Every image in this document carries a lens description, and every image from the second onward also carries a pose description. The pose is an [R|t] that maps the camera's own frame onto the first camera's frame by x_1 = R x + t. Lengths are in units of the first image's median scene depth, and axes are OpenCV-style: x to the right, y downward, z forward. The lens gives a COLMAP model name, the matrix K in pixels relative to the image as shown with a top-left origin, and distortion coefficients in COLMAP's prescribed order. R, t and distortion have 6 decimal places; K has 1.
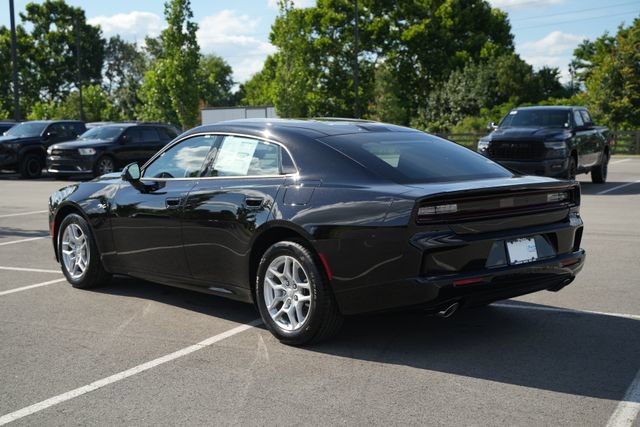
lens RADIAL K [[903.6, 0, 320.0], [0, 903.6, 213.5], [0, 0, 1]] dist [0.103745, -0.061083]
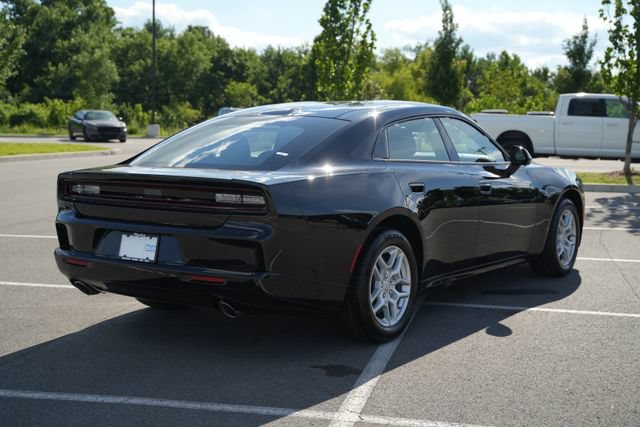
lens RADIAL K [[903.6, 0, 320.0], [0, 903.6, 213.5], [0, 0, 1]] dist [0.103745, -0.061083]
pose [[0.208377, 0.108466, -0.972015, 0.256017], [-0.095548, 0.991335, 0.090138, -0.020455], [0.973370, 0.074092, 0.216935, 0.221648]]
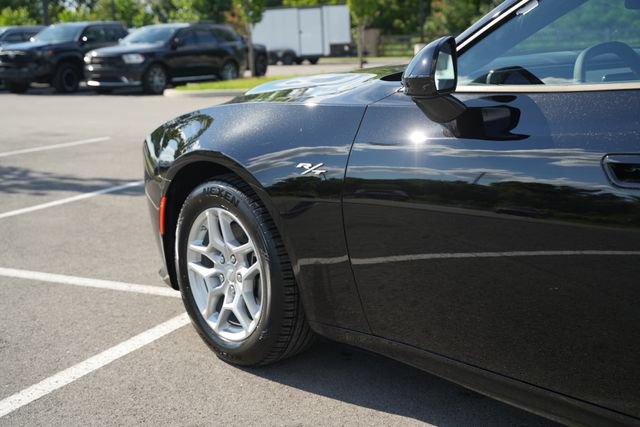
lens RADIAL K [[903.6, 0, 320.0], [0, 903.6, 213.5], [0, 0, 1]] dist [0.103745, -0.061083]
pose [[0.999305, -0.015512, -0.033891, -0.060626], [0.018781, 0.994975, 0.098342, -0.006753], [0.032196, -0.098911, 0.994575, 0.172320]]
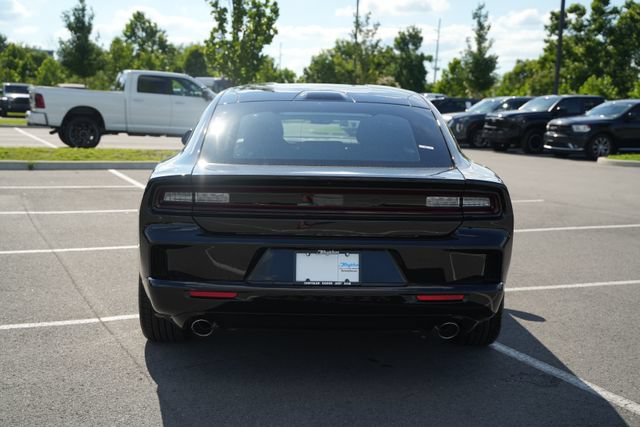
lens RADIAL K [[903.6, 0, 320.0], [0, 903.6, 213.5], [0, 0, 1]] dist [0.103745, -0.061083]
pose [[0.757627, 0.107527, -0.643770, 0.153048], [-0.092018, 0.994081, 0.057747, -0.009647], [0.646169, 0.015487, 0.763037, 0.101678]]
